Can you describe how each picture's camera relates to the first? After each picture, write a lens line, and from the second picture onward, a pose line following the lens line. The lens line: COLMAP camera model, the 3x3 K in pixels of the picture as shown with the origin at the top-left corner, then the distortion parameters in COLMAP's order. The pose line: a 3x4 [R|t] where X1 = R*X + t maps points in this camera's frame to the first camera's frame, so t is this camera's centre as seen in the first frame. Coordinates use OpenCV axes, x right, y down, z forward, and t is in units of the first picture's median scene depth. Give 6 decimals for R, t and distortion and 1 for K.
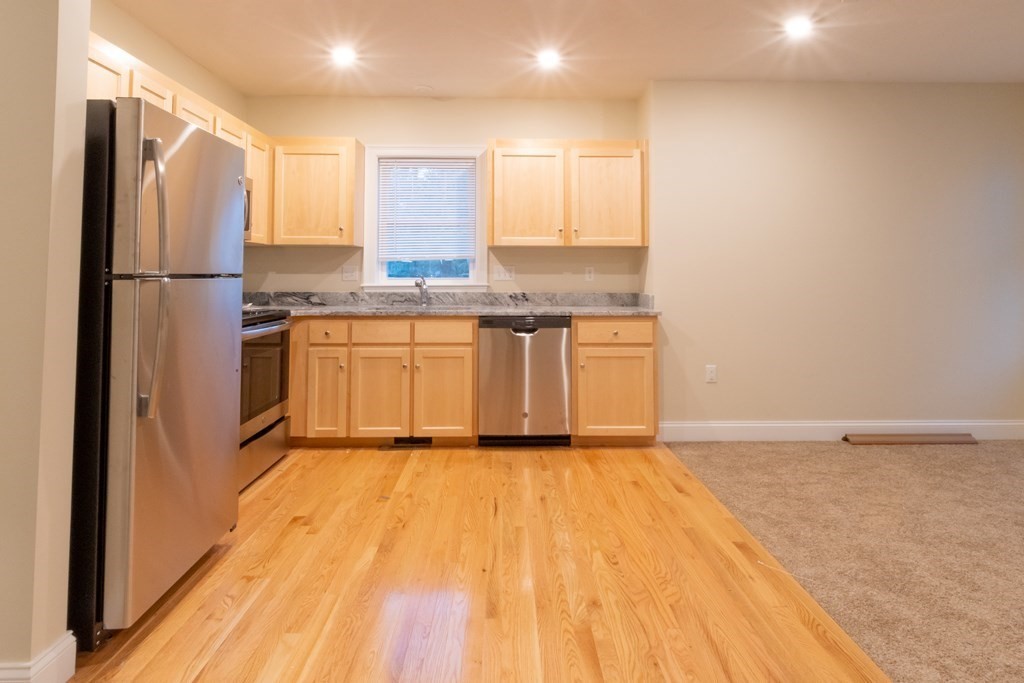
lens RADIAL K [[560.4, 0, 508.9], [0, 560.4, 249.3], [0, 0, 1]] dist [0.004824, -0.000876]
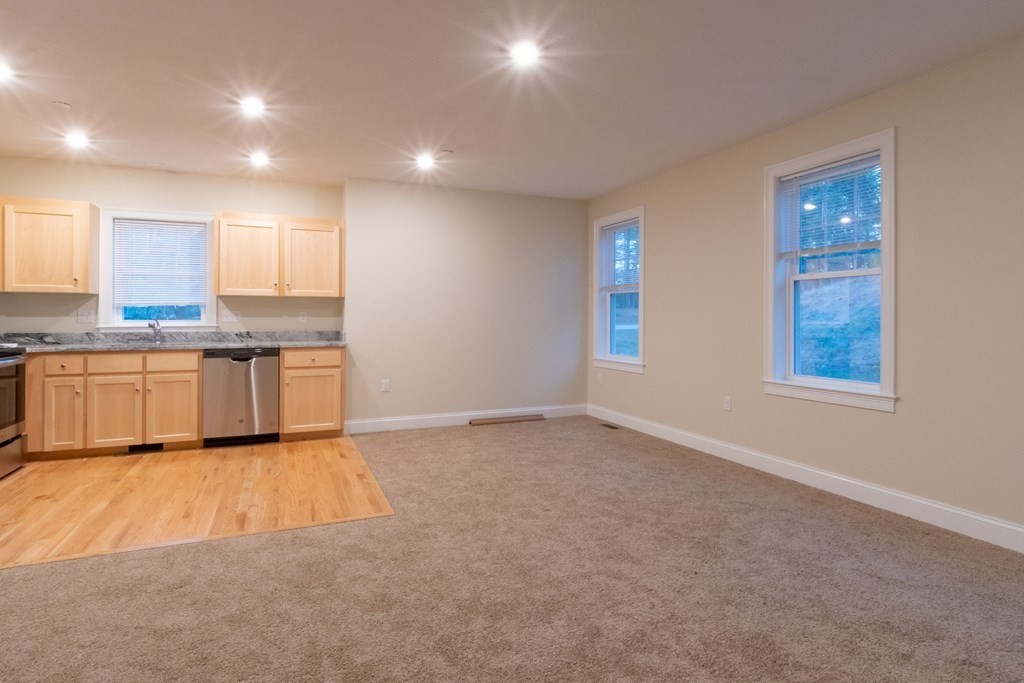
lens RADIAL K [[550.3, 0, 501.3], [0, 550.3, 313.0], [0, 0, 1]] dist [-0.000306, -0.000955]
pose [[0.932365, 0.002135, 0.361513, 0.130476], [-0.016652, 0.999175, 0.037046, -0.025081], [-0.361135, -0.040560, 0.931631, -0.448718]]
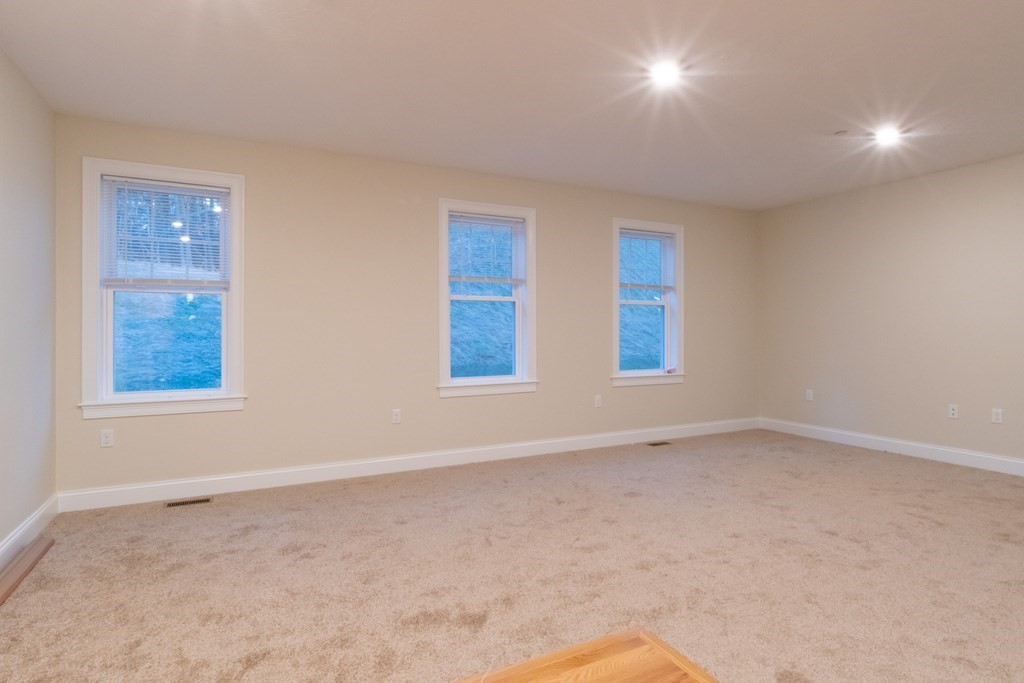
lens RADIAL K [[555.0, 0, 514.5], [0, 555.0, 328.0], [0, 0, 1]] dist [0.000129, -0.000586]
pose [[-0.449557, 0.000465, 0.893251, -0.173489], [-0.042846, 0.998838, -0.022084, 0.029615], [-0.892223, -0.048200, -0.449015, 0.787091]]
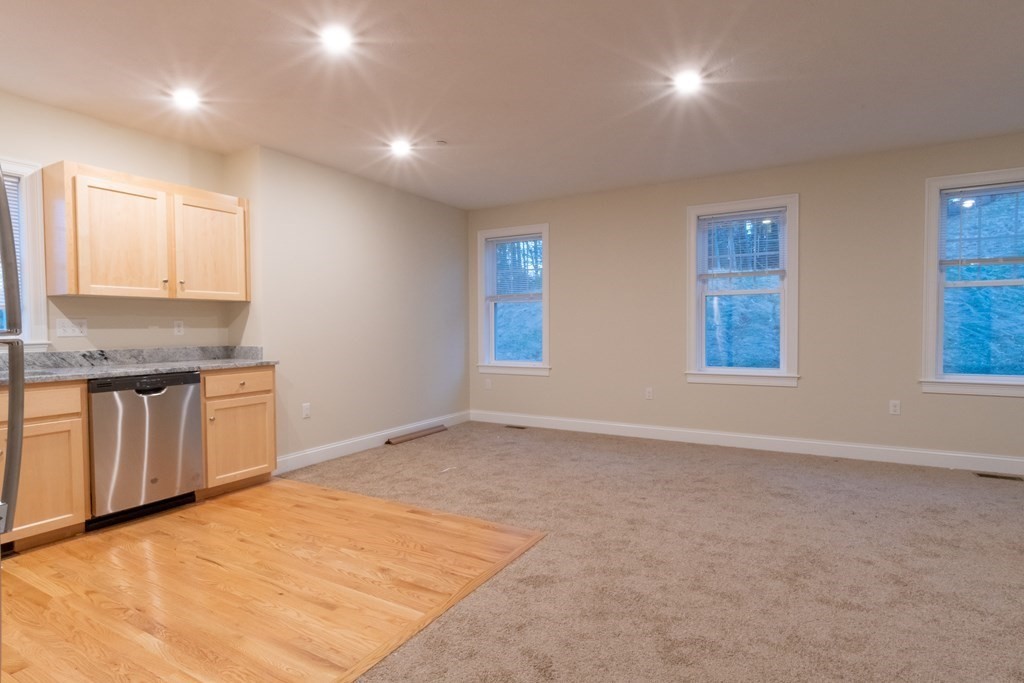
lens RADIAL K [[545.4, 0, 506.2], [0, 545.4, 335.5], [0, 0, 1]] dist [0.000292, -0.000434]
pose [[0.522121, -0.021829, 0.852592, -0.420971], [-0.032029, 0.998465, 0.045177, -0.003285], [-0.852270, -0.050895, 0.520620, 0.045406]]
